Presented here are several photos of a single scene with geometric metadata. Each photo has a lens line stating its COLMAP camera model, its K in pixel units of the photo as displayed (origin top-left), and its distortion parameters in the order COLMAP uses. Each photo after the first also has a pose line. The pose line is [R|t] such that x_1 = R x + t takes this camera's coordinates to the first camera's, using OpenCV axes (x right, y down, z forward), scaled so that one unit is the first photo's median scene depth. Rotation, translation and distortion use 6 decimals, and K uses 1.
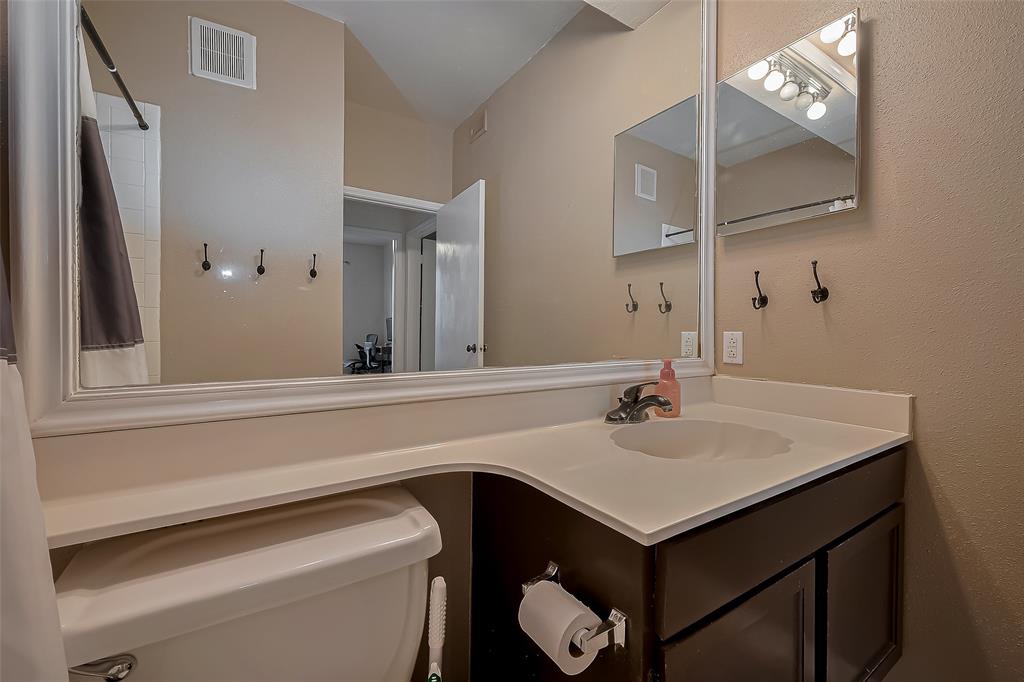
lens RADIAL K [[407.1, 0, 509.4], [0, 407.1, 342.0], [0, 0, 1]] dist [0.002206, -0.000356]
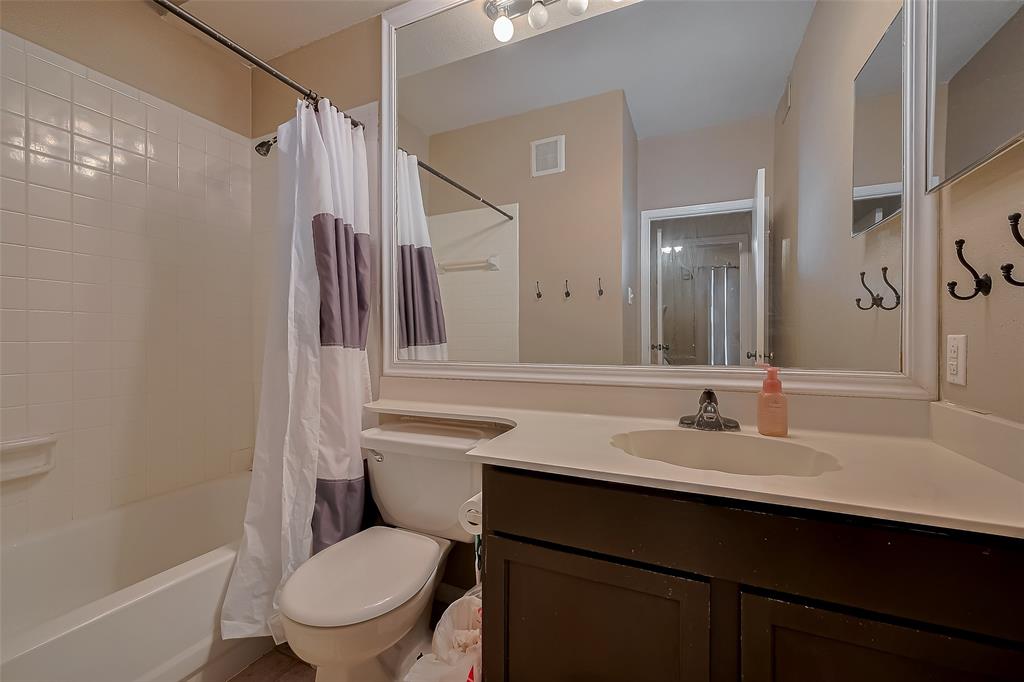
lens RADIAL K [[407.1, 0, 516.8], [0, 407.1, 338.4], [0, 0, 1]] dist [0.002206, -0.000356]
pose [[0.573547, -0.002050, -0.819170, 0.659540], [-0.018734, 0.999703, -0.015619, 0.003869], [0.818958, 0.024304, 0.573338, 0.066117]]
